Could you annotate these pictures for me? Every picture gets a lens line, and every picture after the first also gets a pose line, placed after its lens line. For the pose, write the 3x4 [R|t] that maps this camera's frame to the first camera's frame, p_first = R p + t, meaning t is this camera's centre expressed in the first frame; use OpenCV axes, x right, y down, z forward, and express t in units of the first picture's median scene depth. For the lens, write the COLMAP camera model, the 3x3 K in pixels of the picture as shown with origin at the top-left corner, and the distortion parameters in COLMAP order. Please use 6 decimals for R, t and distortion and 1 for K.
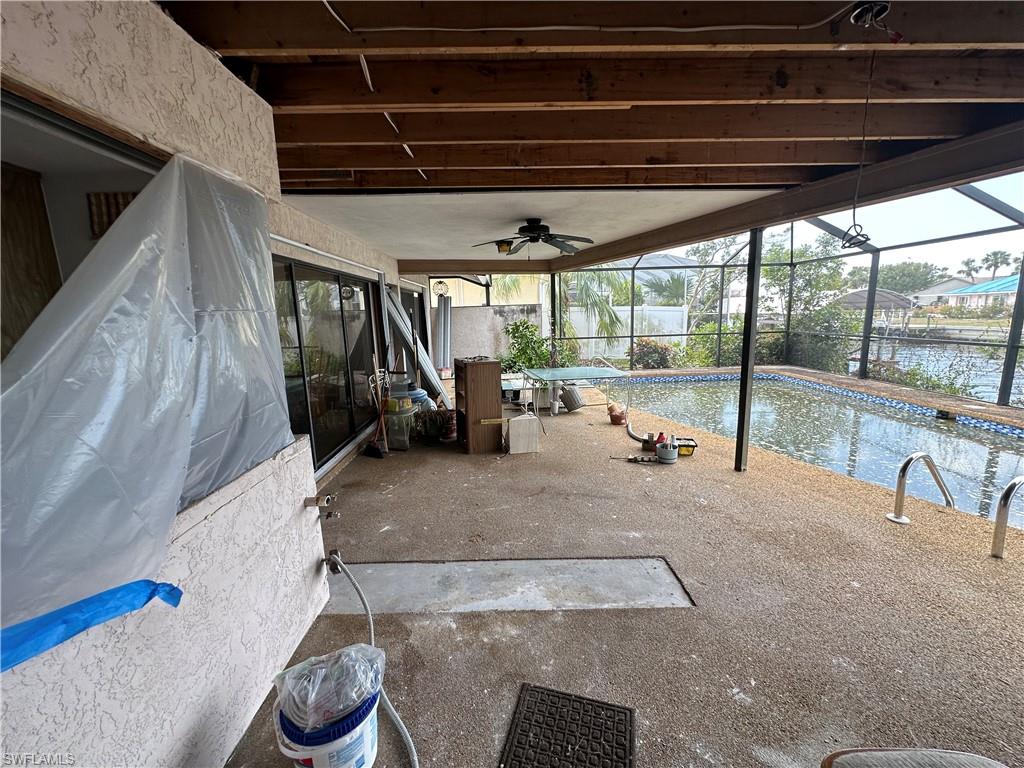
lens RADIAL K [[410.3, 0, 511.1], [0, 410.3, 383.8], [0, 0, 1]] dist [-0.000658, 0.000114]
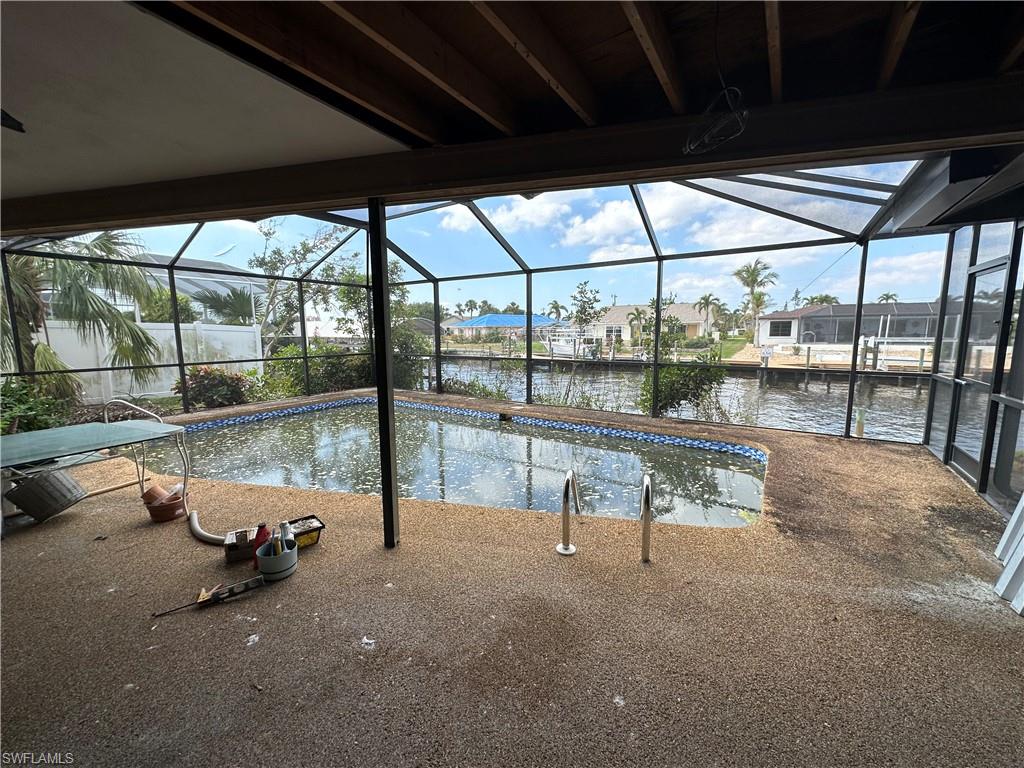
lens RADIAL K [[410.3, 0, 513.2], [0, 410.3, 384.7], [0, 0, 1]] dist [-0.000658, 0.000114]
pose [[0.571495, -0.081137, 0.816584, 0.052016], [0.130017, 0.991483, 0.007521, -0.015832], [-0.810240, 0.101871, 0.577177, 0.164852]]
